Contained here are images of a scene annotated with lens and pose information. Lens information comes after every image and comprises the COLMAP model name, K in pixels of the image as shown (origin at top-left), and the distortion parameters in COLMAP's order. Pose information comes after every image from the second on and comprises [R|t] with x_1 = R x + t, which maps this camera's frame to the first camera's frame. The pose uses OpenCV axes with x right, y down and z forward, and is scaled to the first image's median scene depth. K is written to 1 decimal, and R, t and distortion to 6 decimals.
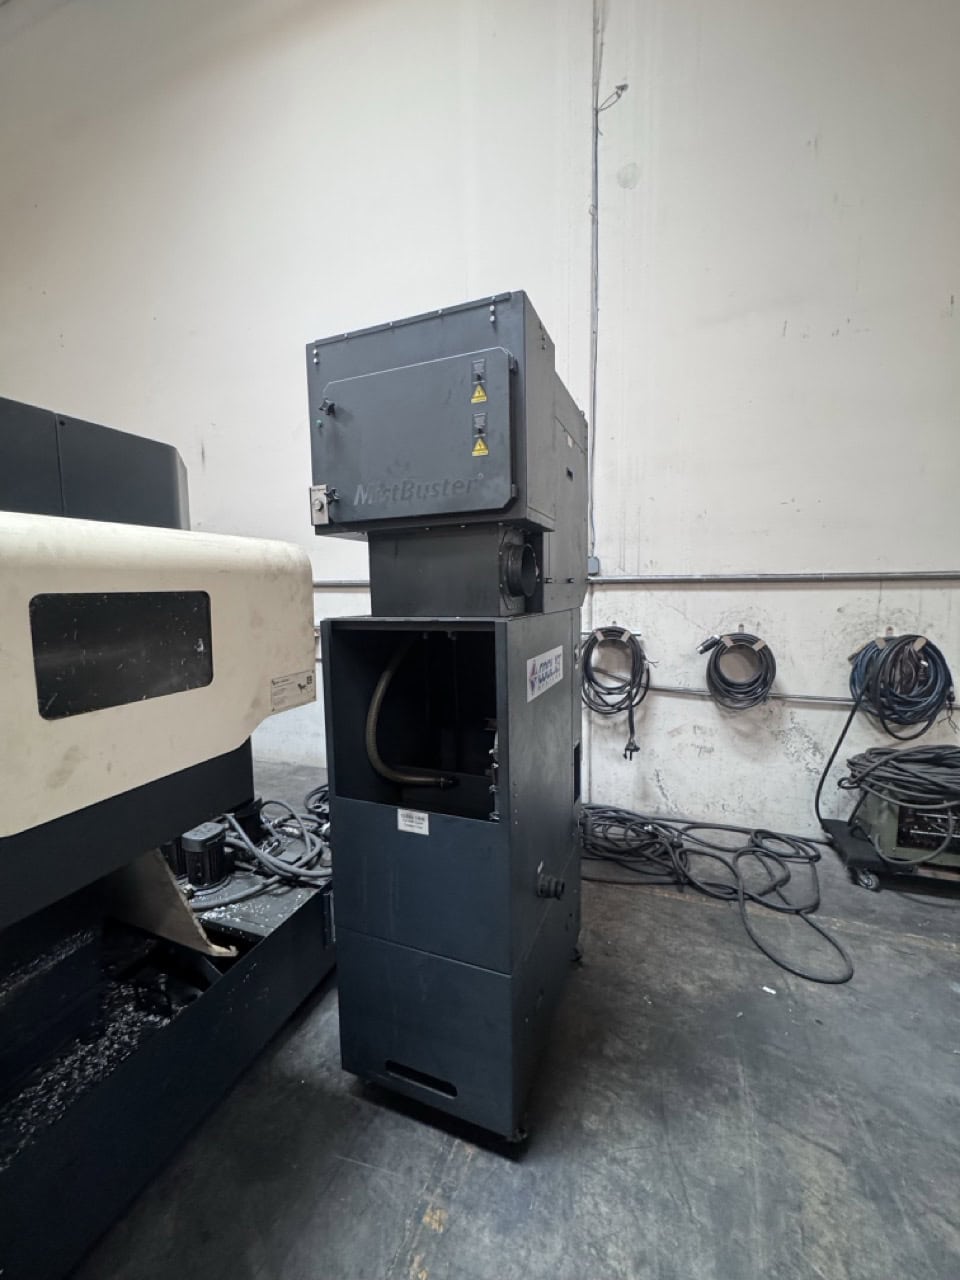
lens RADIAL K [[515.5, 0, 477.2], [0, 515.5, 641.3], [0, 0, 1]] dist [-0.003316, 0.000060]
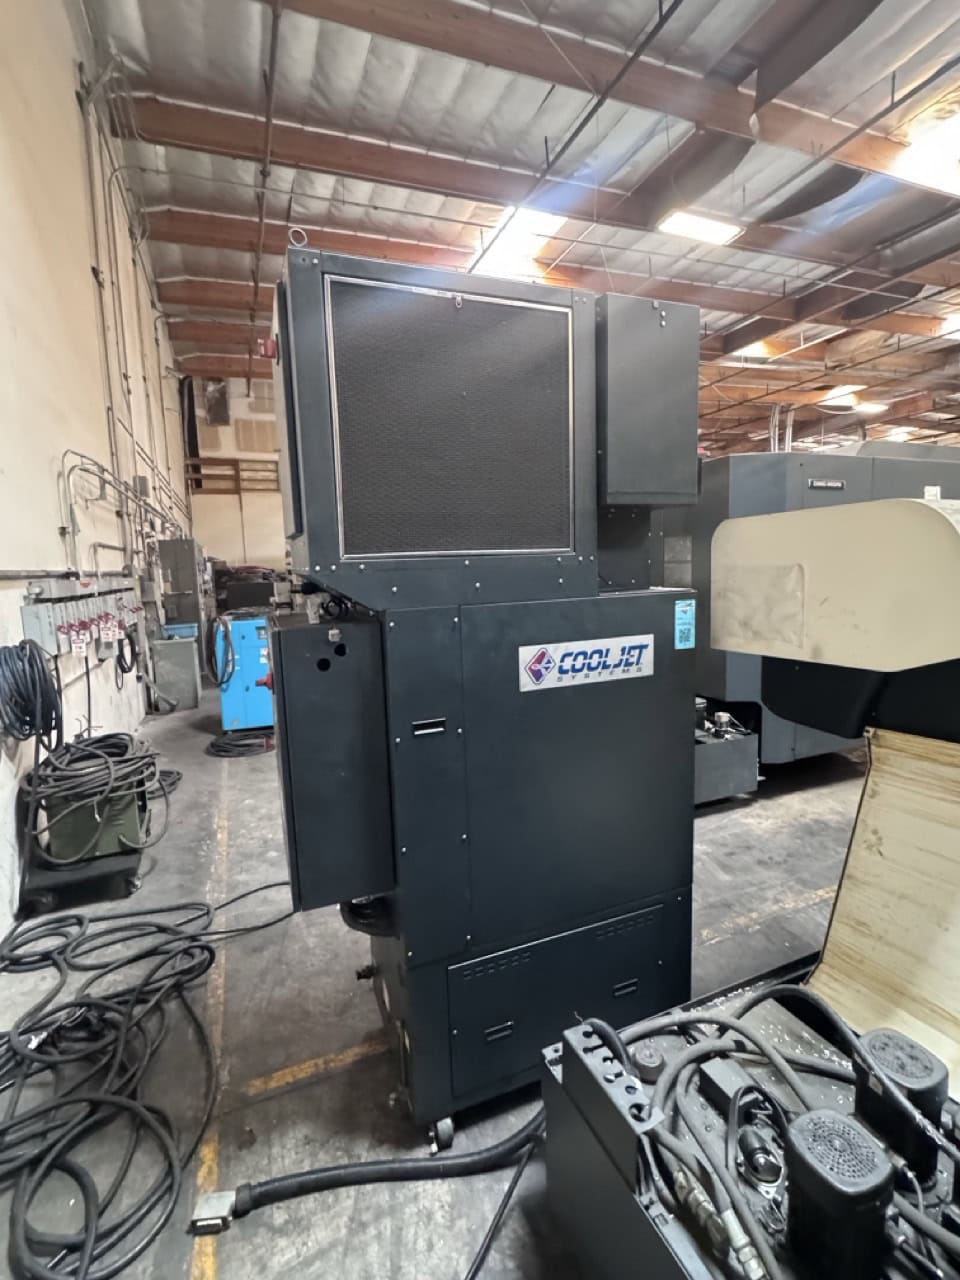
lens RADIAL K [[580.6, 0, 485.2], [0, 580.6, 630.7], [0, 0, 1]] dist [-0.000505, -0.000951]
pose [[-0.695924, -0.048126, 0.716501, -0.392038], [0.114510, 0.977548, 0.176882, -0.099534], [-0.708927, 0.205143, -0.674788, 0.981338]]
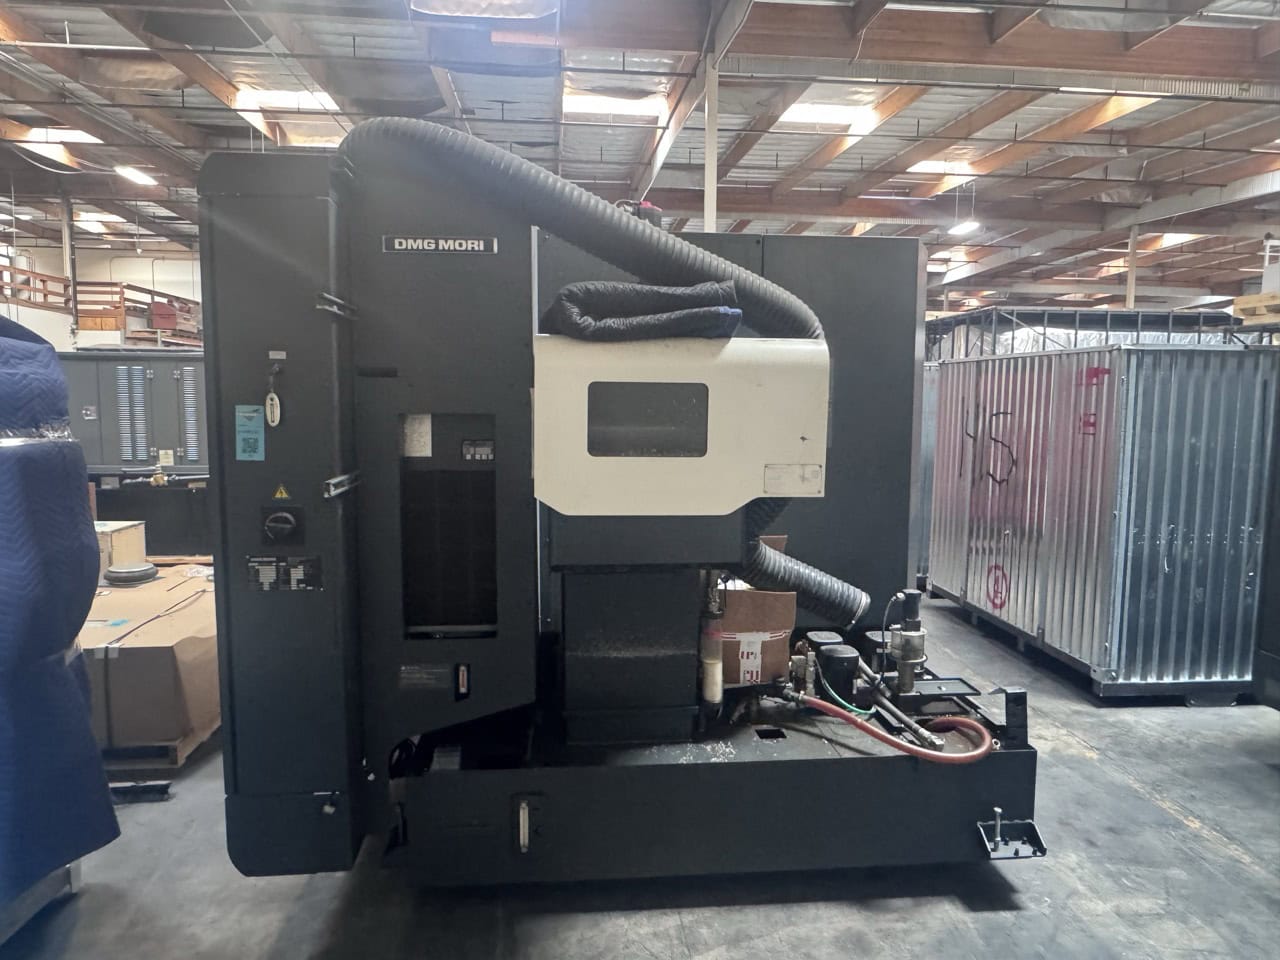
lens RADIAL K [[807.5, 0, 634.4], [0, 807.5, 479.3], [0, 0, 1]] dist [-0.007387, 0.003256]
pose [[-0.897434, 0.047158, -0.438621, 0.860544], [-0.048889, 0.977514, 0.205126, -0.073318], [0.438432, 0.205531, -0.874948, 0.585212]]
